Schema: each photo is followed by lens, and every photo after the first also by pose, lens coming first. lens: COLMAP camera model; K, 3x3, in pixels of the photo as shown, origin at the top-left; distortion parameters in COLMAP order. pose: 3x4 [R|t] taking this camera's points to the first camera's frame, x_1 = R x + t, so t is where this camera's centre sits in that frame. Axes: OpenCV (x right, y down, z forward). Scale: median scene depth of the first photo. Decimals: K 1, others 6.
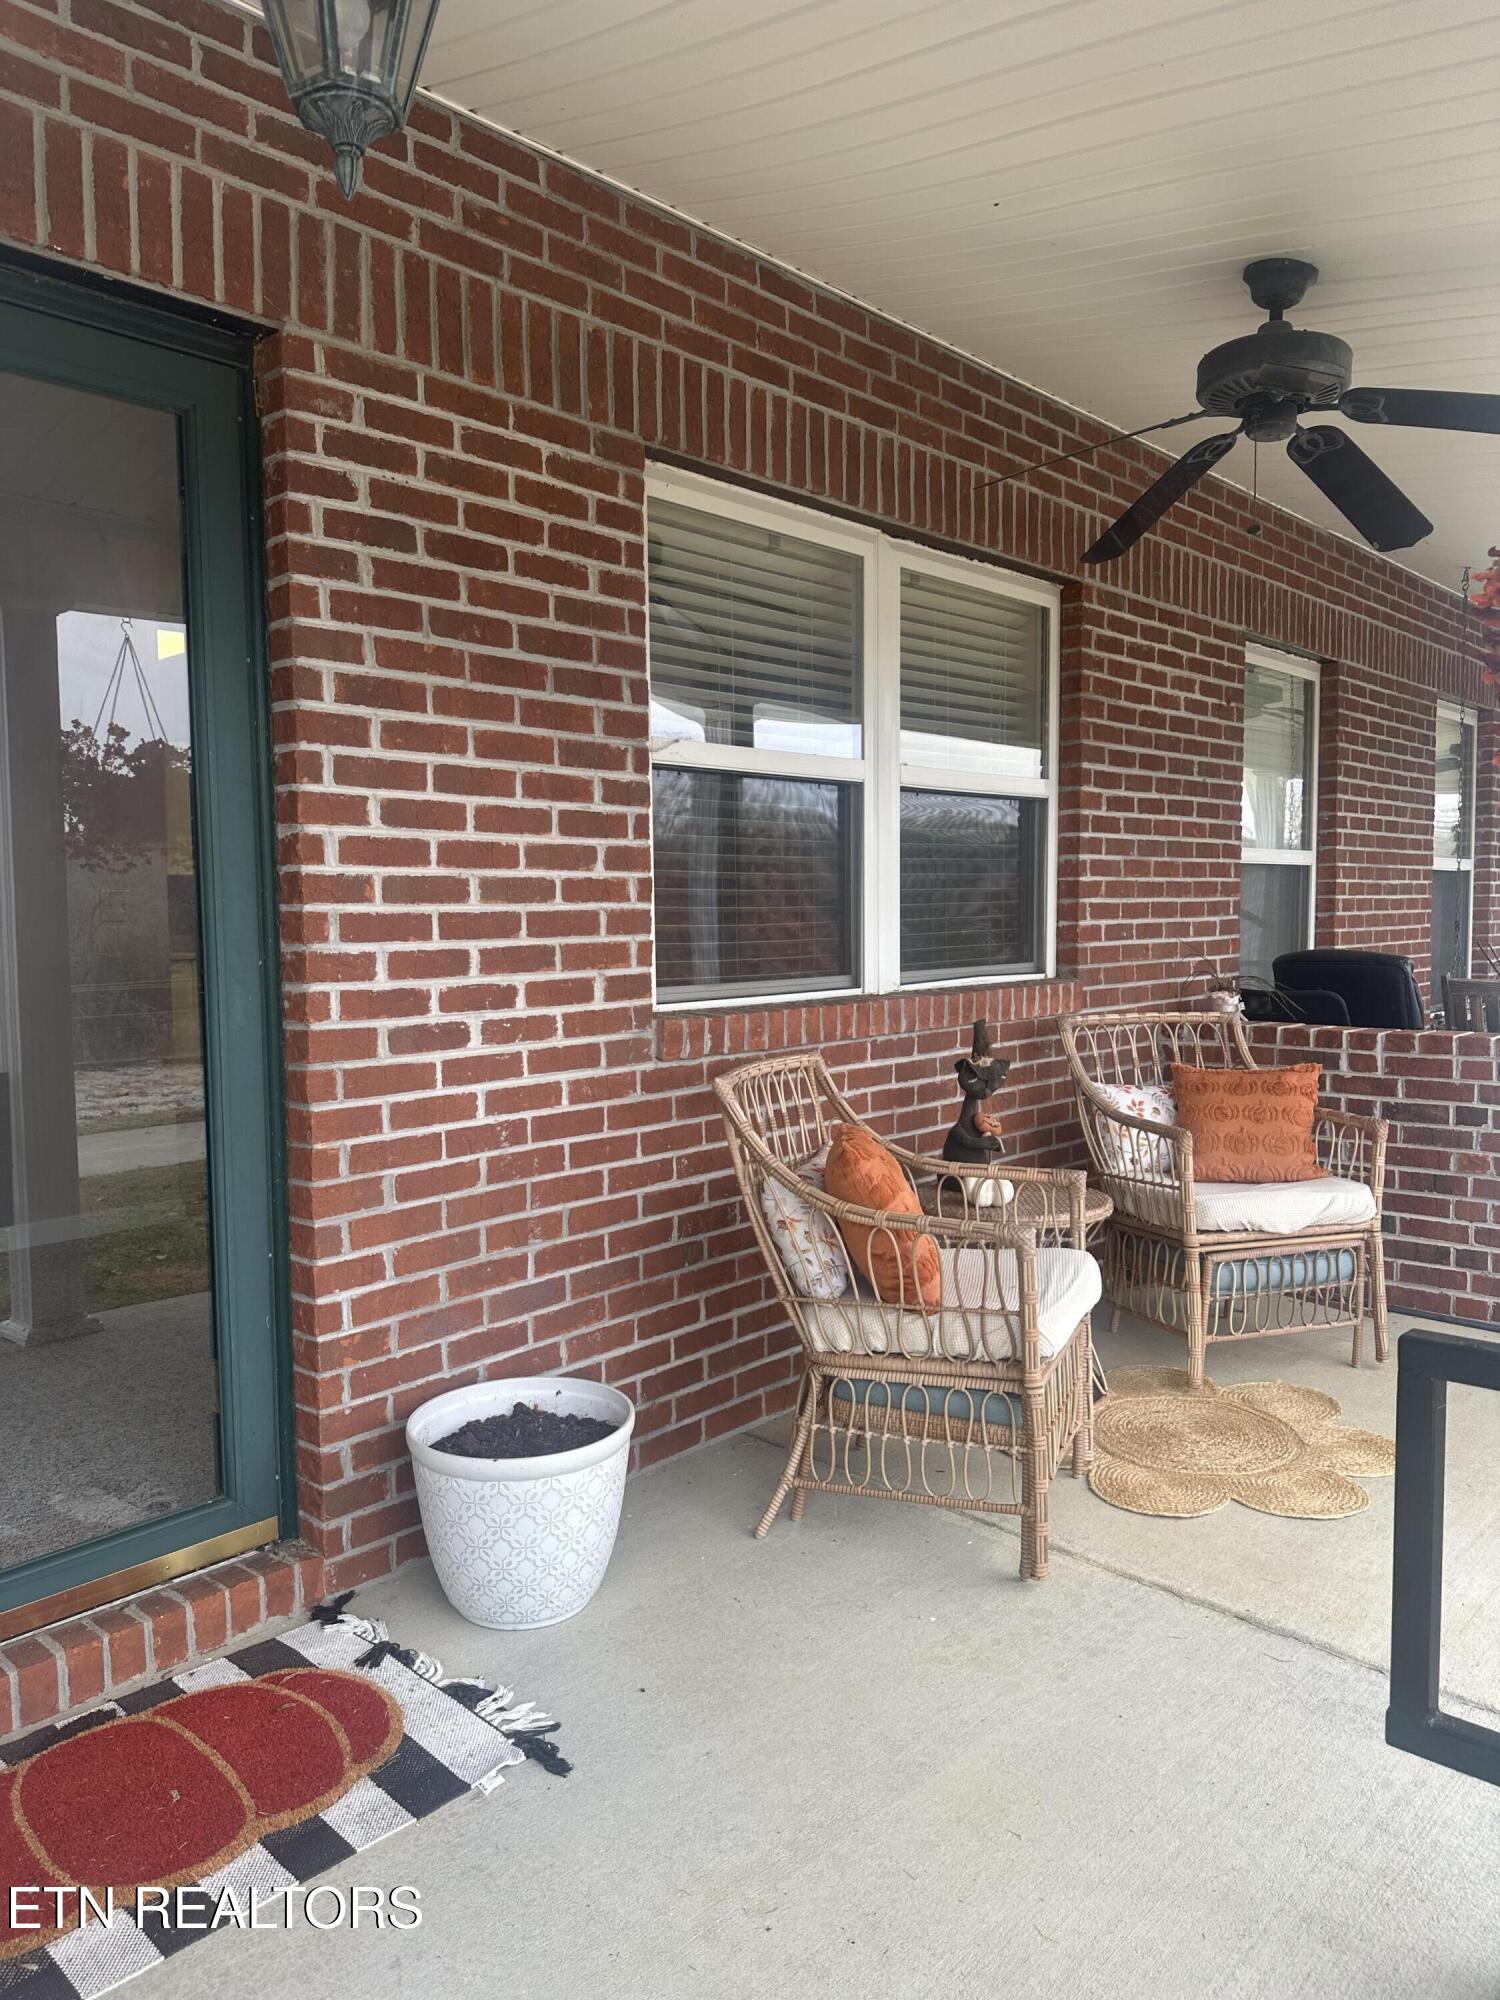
lens RADIAL K [[1373.3, 0, 740.0], [0, 1373.3, 987.4], [0, 0, 1]] dist [-0.081069, -0.008085]
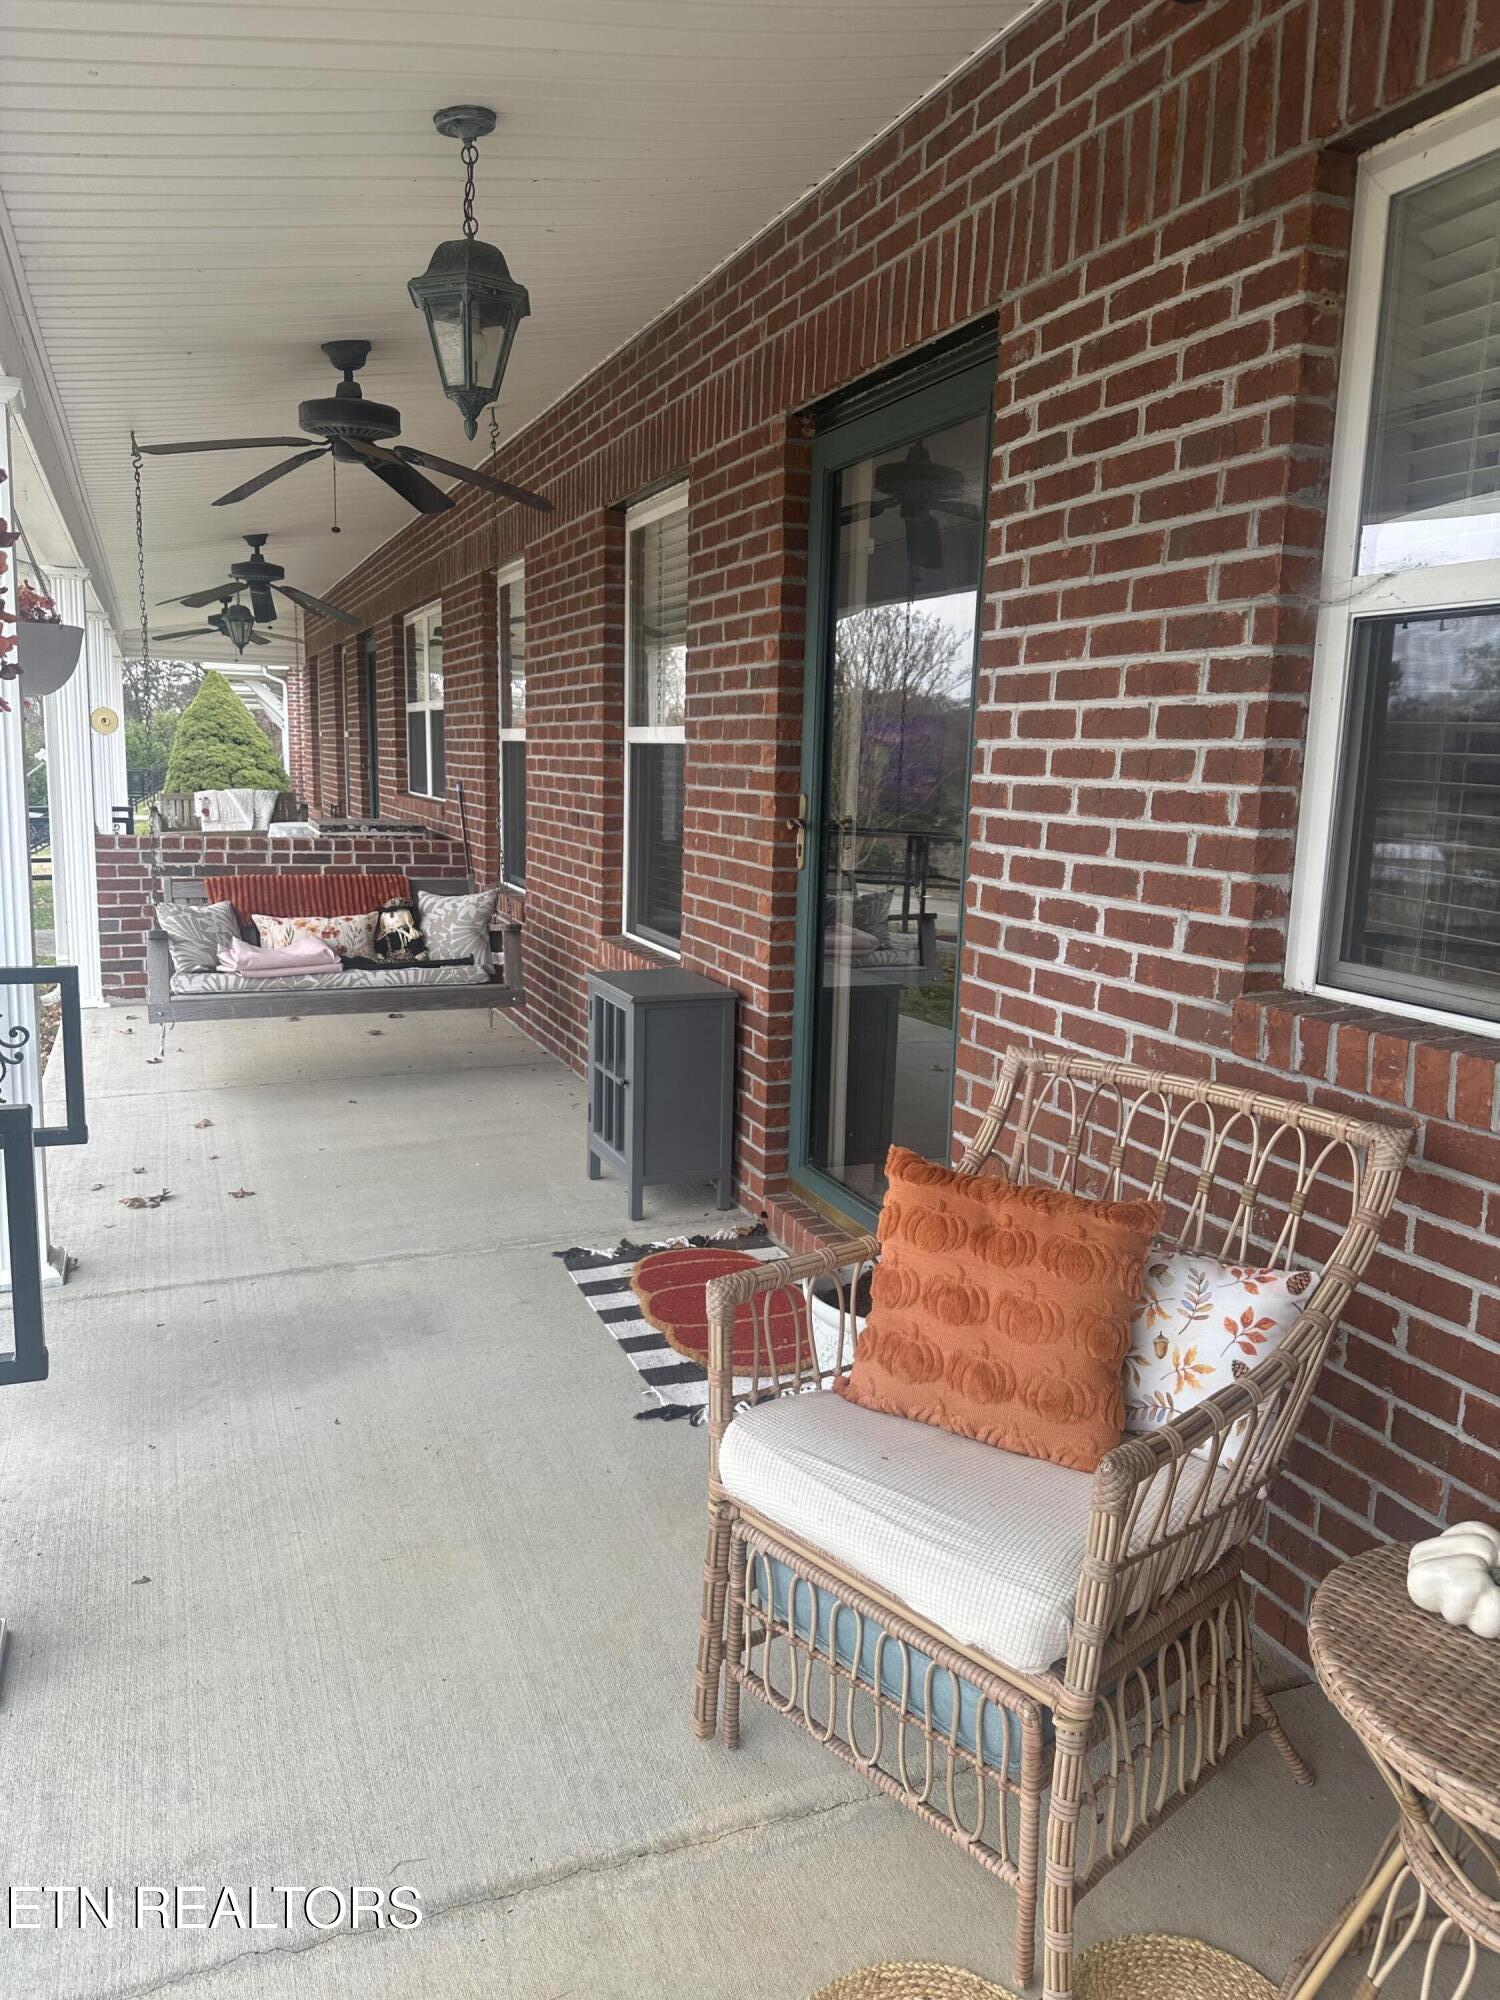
lens RADIAL K [[1373.3, 0, 741.6], [0, 1373.3, 1020.0], [0, 0, 1]] dist [-0.081069, -0.008085]
pose [[-0.433773, 0.158726, -0.886931, 0.761410], [-0.076835, 0.974259, 0.211932, -0.104488], [0.897740, 0.160078, -0.410412, 1.190334]]
